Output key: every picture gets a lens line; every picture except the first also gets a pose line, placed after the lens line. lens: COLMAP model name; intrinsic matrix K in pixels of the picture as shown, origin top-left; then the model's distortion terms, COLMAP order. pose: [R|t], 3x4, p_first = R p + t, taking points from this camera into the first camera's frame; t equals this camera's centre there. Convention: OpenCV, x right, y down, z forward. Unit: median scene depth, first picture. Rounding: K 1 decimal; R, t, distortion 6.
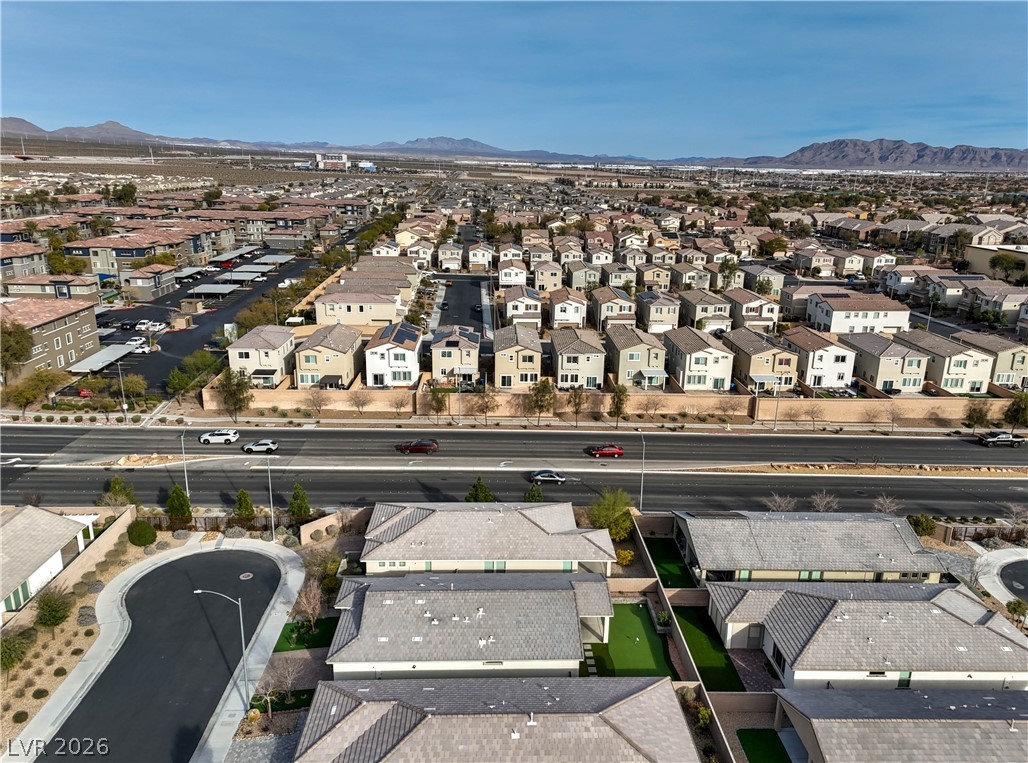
lens RADIAL K [[749.1, 0, 517.0], [0, 749.1, 382.1], [0, 0, 1]] dist [0.107926, -0.077366]
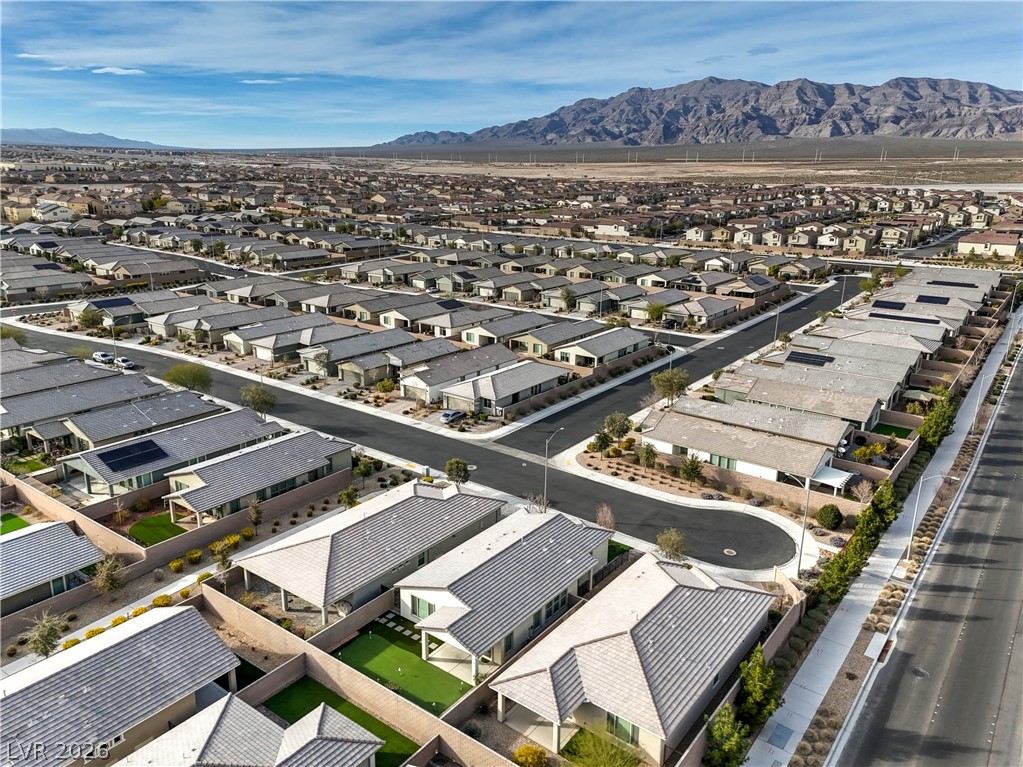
lens RADIAL K [[745.0, 0, 511.5], [0, 745.0, 383.5], [0, 0, 1]] dist [0.108111, -0.079329]
pose [[-0.632381, 0.195152, -0.749673, 0.336920], [-0.241107, 0.870096, 0.429883, -0.191689], [0.736180, 0.452601, -0.503180, 0.683211]]
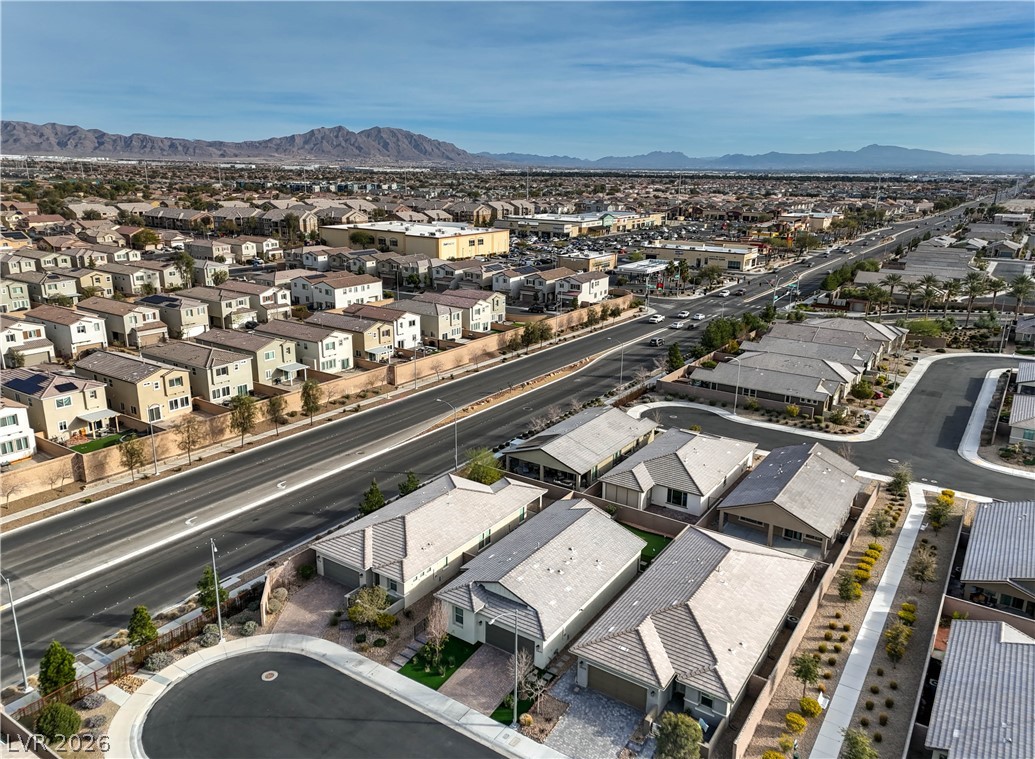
lens RADIAL K [[751.2, 0, 521.2], [0, 751.2, 384.4], [0, 0, 1]] dist [0.104574, -0.071731]
pose [[0.582178, -0.236789, 0.777817, -0.432920], [0.223416, 0.966417, 0.126982, -0.050619], [-0.781763, 0.099850, 0.615529, 0.146029]]
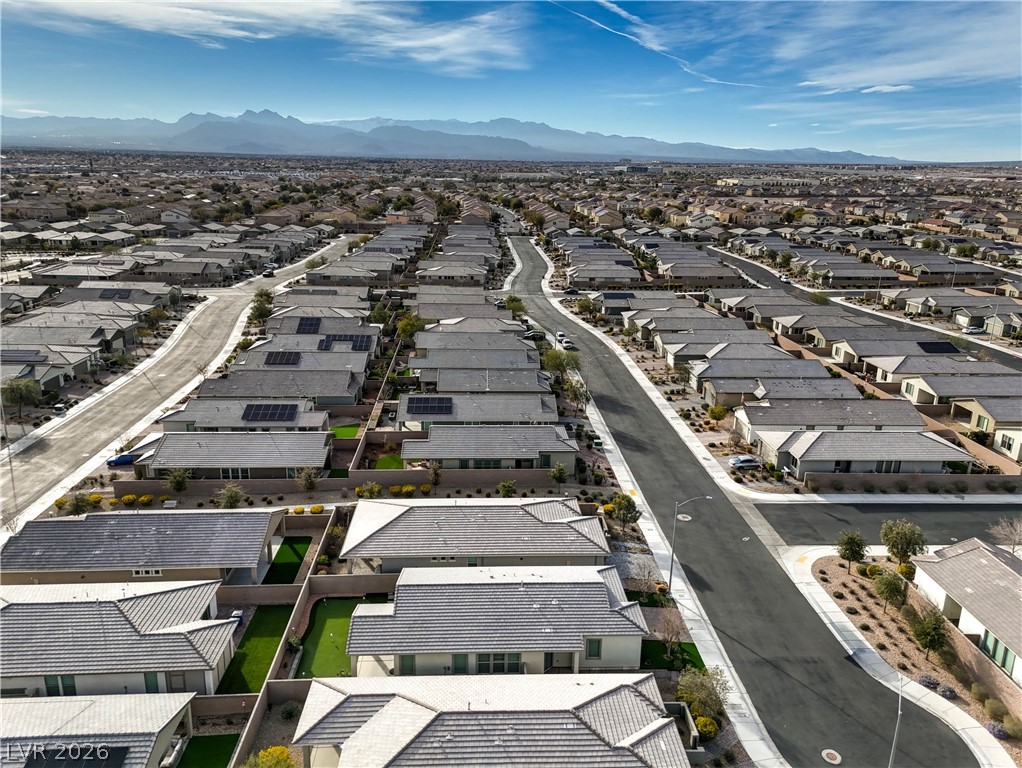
lens RADIAL K [[744.2, 0, 511.0], [0, 744.2, 384.0], [0, 0, 1]] dist [0.108111, -0.079329]
pose [[-0.999245, -0.031610, -0.022609, -0.020393], [-0.038814, 0.841061, 0.539546, -0.227679], [0.001960, 0.540016, -0.841653, 0.799624]]
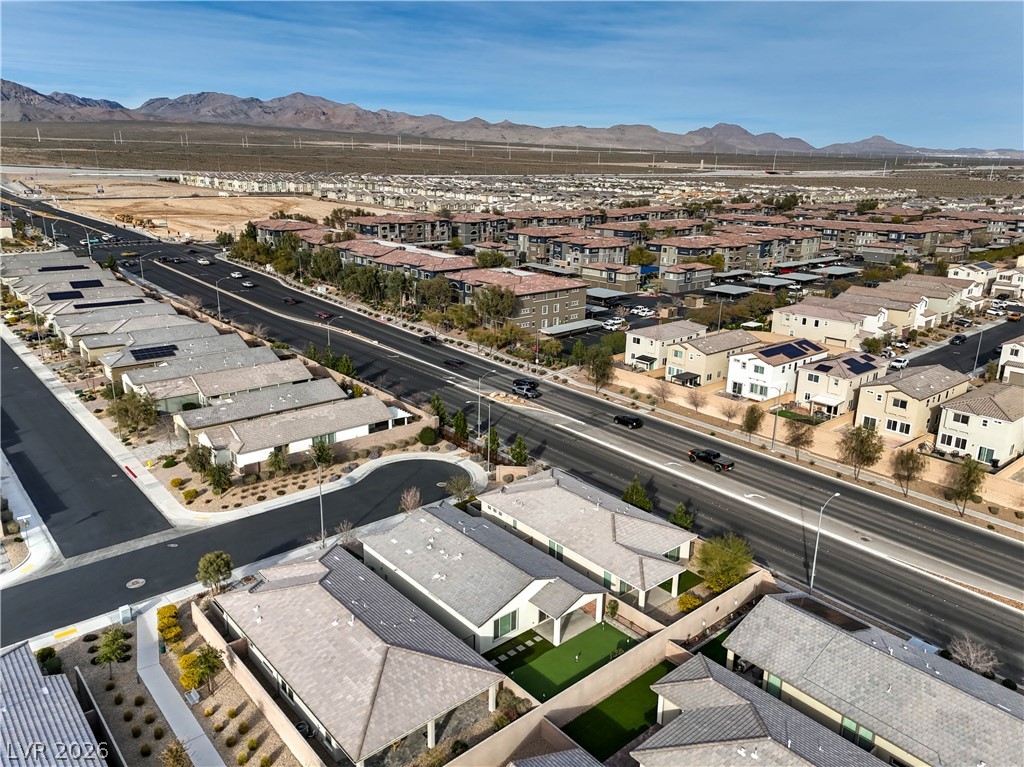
lens RADIAL K [[745.7, 0, 512.0], [0, 745.7, 383.5], [0, 0, 1]] dist [0.108111, -0.079329]
pose [[0.627349, 0.216801, -0.747951, 0.362102], [-0.226436, 0.969750, 0.091167, -0.031993], [0.745090, 0.112170, 0.657464, 0.131485]]
